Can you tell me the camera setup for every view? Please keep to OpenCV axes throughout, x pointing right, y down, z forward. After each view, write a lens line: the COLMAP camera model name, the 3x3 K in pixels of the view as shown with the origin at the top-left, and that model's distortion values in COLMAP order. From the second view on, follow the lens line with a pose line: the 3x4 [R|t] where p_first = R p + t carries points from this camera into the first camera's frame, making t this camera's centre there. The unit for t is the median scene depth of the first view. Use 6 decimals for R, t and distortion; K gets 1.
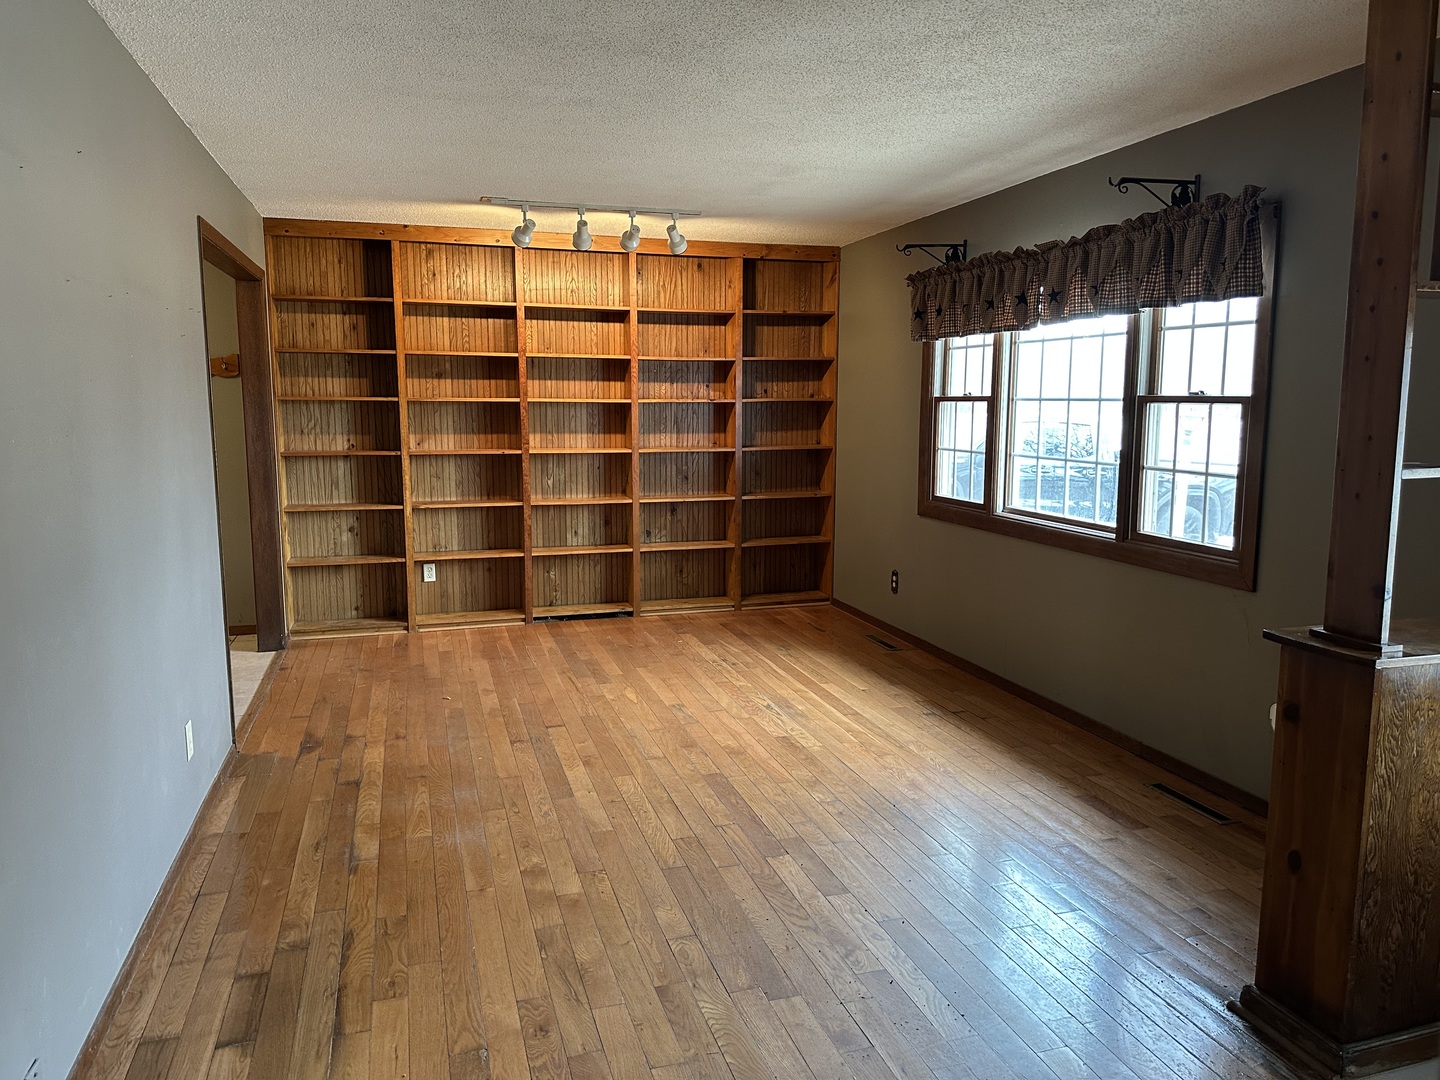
lens RADIAL K [[994.6, 0, 720.0], [0, 994.6, 540.0], [0, 0, 1]] dist [0.001197, -0.005567]
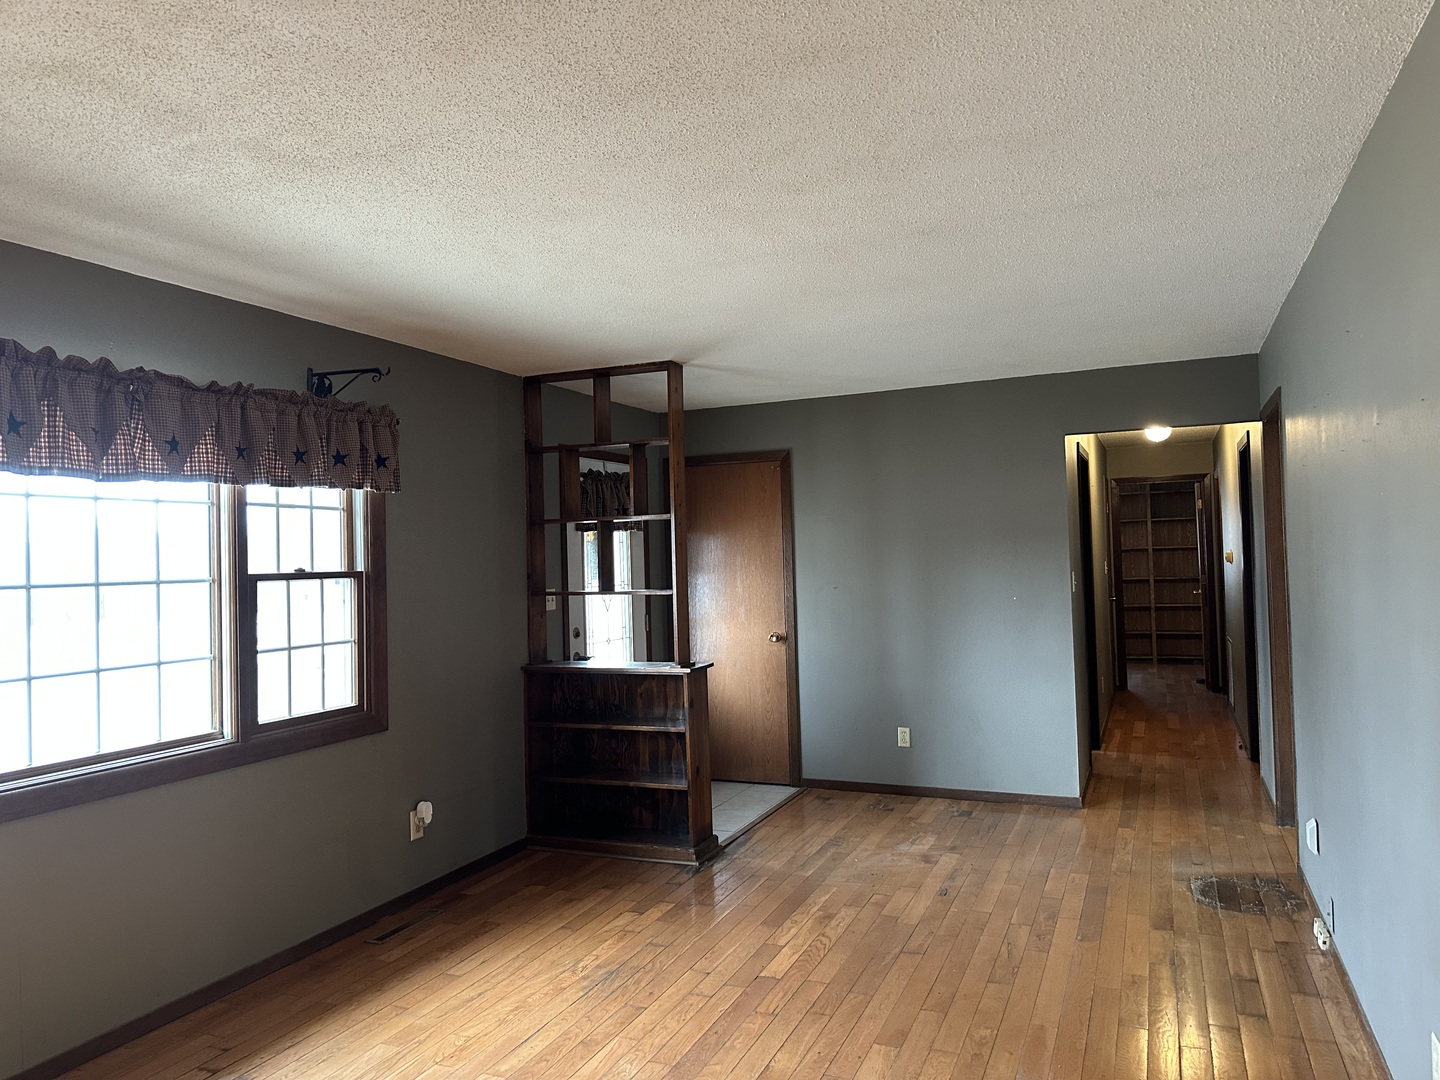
lens RADIAL K [[994.6, 0, 720.0], [0, 994.6, 540.0], [0, 0, 1]] dist [0.001197, -0.005567]
pose [[-0.753858, 0.035544, 0.656075, -0.522272], [0.125779, 0.987875, 0.091005, -0.214534], [-0.644886, 0.151125, -0.749189, 1.467776]]
